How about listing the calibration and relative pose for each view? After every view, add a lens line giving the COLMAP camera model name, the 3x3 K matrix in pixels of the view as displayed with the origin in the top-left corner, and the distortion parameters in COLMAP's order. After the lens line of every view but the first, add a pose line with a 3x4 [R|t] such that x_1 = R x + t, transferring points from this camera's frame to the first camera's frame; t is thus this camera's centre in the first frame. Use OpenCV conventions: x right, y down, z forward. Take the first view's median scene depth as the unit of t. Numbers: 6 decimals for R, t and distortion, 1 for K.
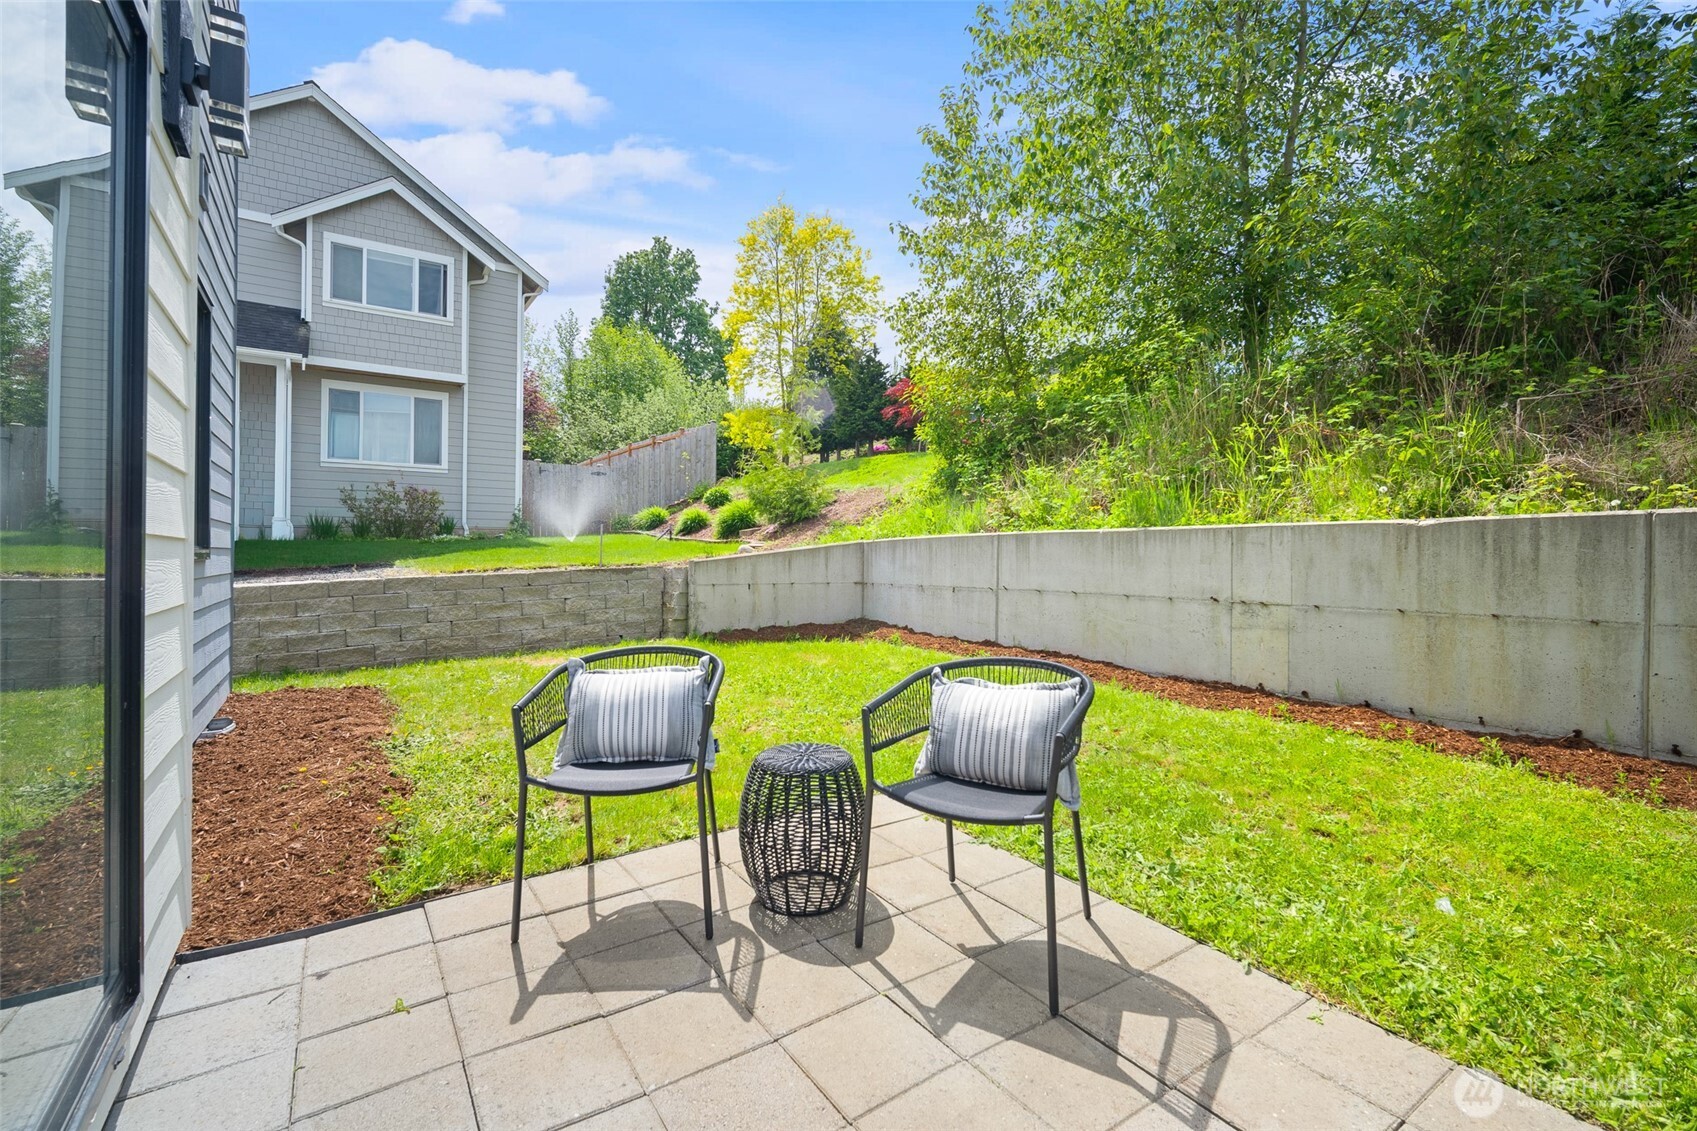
lens RADIAL K [[733.1, 0, 847.7], [0, 733.1, 560.5], [0, 0, 1]] dist [-0.023101, -0.000057]
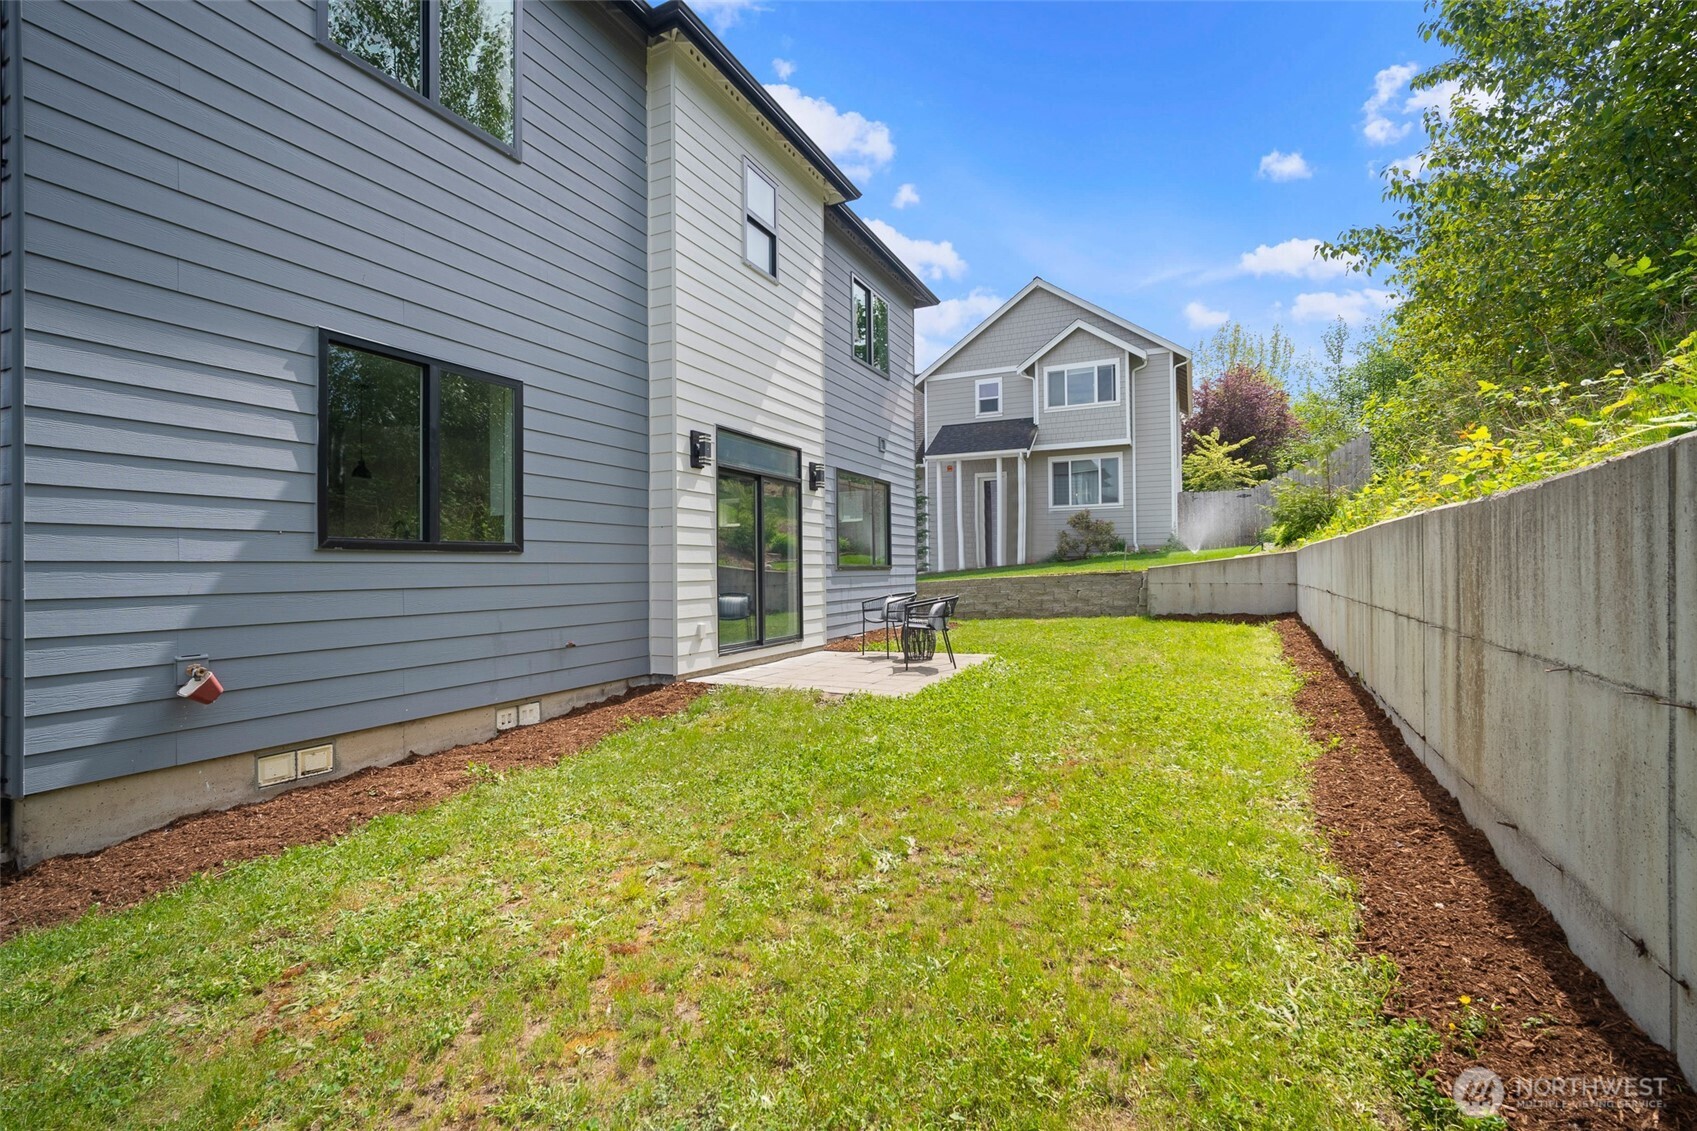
lens RADIAL K [[733.1, 0, 847.7], [0, 733.1, 560.5], [0, 0, 1]] dist [-0.023101, -0.000057]
pose [[0.485402, -0.018773, -0.874090, 0.487631], [0.005753, 0.999816, -0.018279, 0.005612], [0.874272, 0.003844, 0.485421, -0.181167]]
